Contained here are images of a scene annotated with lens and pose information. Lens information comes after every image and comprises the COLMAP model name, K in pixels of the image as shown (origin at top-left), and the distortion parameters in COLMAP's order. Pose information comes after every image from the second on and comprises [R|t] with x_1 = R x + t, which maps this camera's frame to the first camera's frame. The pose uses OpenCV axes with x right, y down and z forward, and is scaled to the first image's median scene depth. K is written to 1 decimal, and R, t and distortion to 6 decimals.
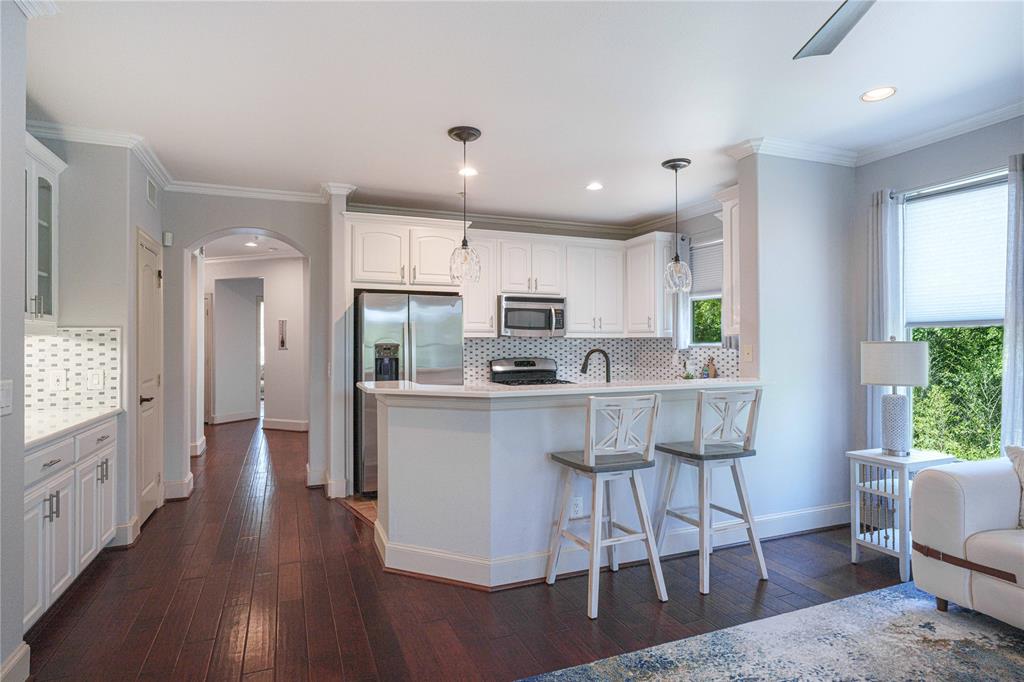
lens RADIAL K [[556.0, 0, 519.9], [0, 556.0, 344.5], [0, 0, 1]] dist [-0.005531, 0.003818]
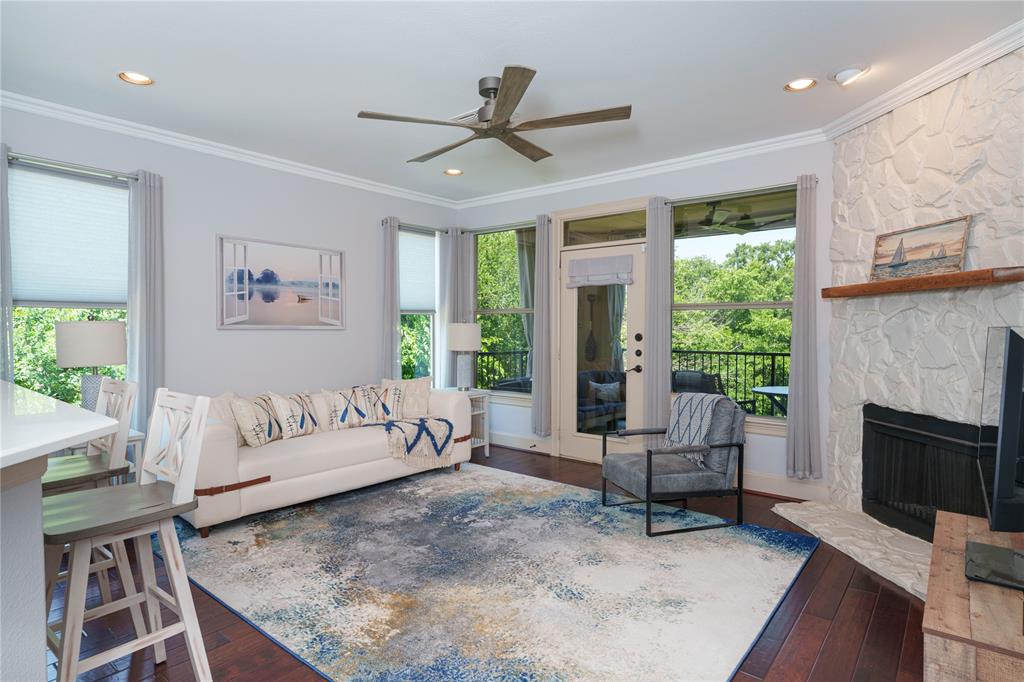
lens RADIAL K [[556.0, 0, 501.3], [0, 556.0, 338.9], [0, 0, 1]] dist [-0.005531, 0.003818]
pose [[-0.468851, -0.013684, 0.883171, -0.357529], [0.002902, 0.999851, 0.017033, 0.007794], [-0.883273, 0.010549, -0.468741, 0.549634]]
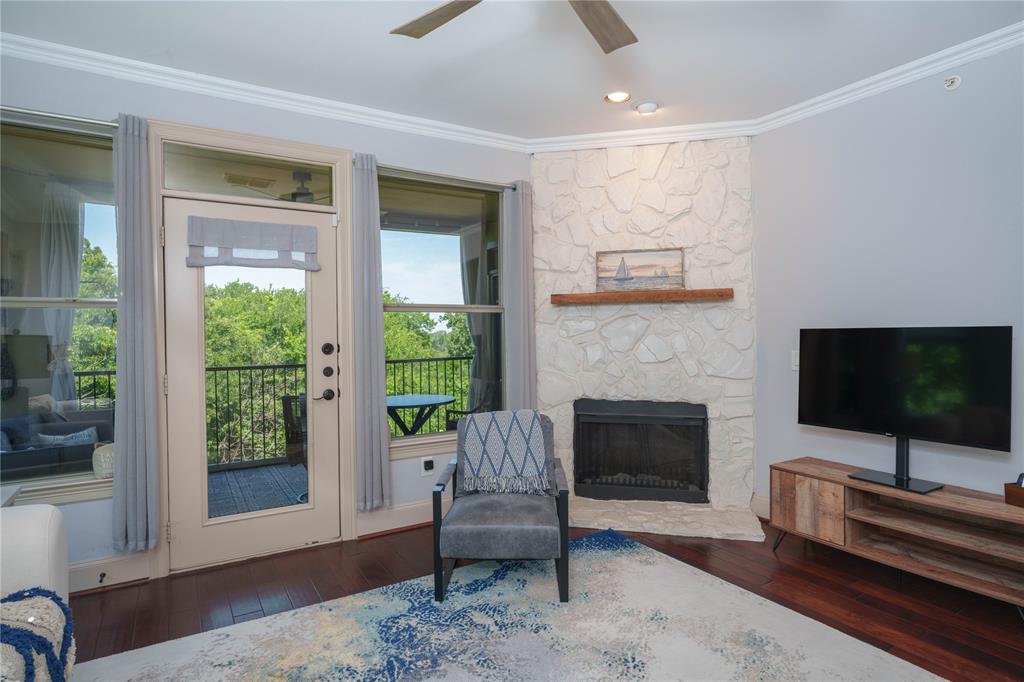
lens RADIAL K [[556.0, 0, 510.6], [0, 556.0, 340.1], [0, 0, 1]] dist [-0.005531, 0.003818]
pose [[-0.985701, 0.019332, -0.167390, 0.330563], [0.017870, 0.999788, 0.010237, 0.009020], [0.167553, 0.007100, -0.985838, 0.580901]]
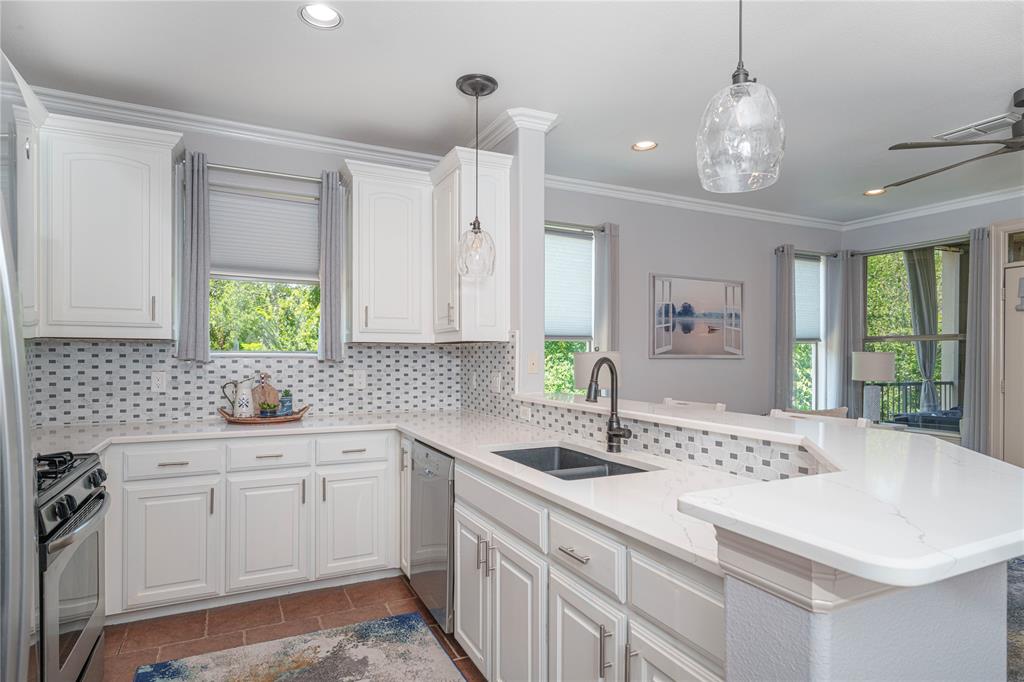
lens RADIAL K [[556.0, 0, 508.5], [0, 556.0, 354.4], [0, 0, 1]] dist [-0.005531, 0.003818]
pose [[-0.054637, 0.007021, 0.998482, -0.333733], [0.000940, 0.999975, -0.006980, 0.005877], [-0.998506, 0.000557, -0.054642, 0.840267]]
